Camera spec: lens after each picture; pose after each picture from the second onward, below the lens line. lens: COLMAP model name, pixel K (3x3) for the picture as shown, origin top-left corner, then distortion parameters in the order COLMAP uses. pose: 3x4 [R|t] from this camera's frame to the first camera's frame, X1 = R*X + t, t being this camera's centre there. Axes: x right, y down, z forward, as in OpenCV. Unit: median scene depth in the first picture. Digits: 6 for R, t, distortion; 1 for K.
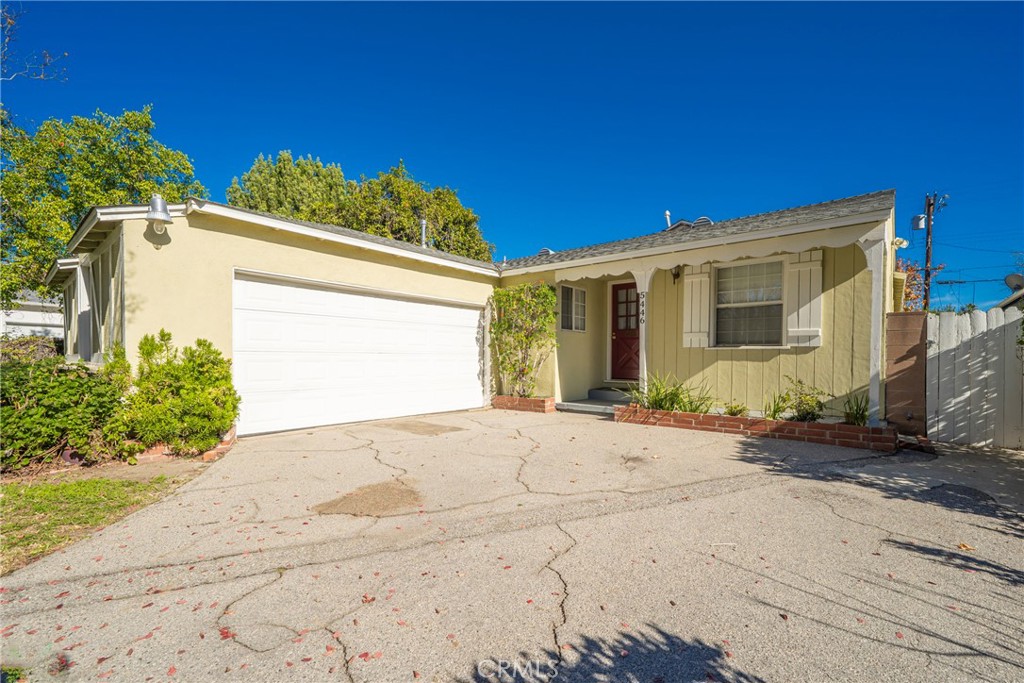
lens RADIAL K [[443.1, 0, 510.6], [0, 443.1, 354.7], [0, 0, 1]] dist [0.019472, 0.000068]
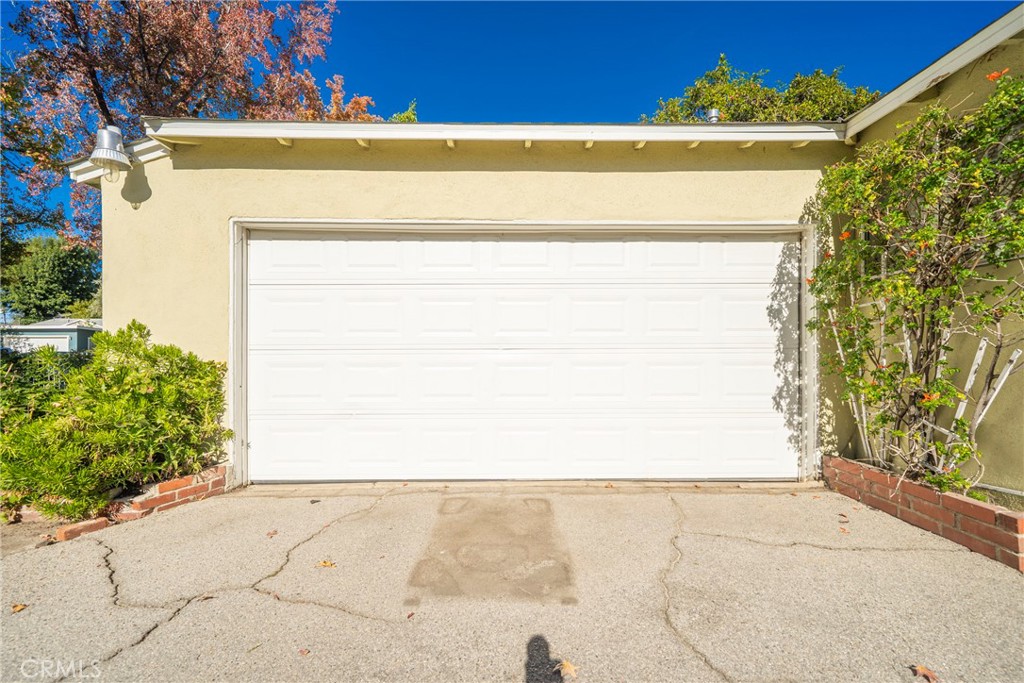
lens RADIAL K [[443.1, 0, 510.6], [0, 443.1, 354.7], [0, 0, 1]] dist [0.019472, 0.000068]
pose [[0.653401, -0.010704, -0.756936, 0.077164], [0.012560, 0.999916, -0.003298, 0.003266], [0.756908, -0.007352, 0.653481, 0.543167]]
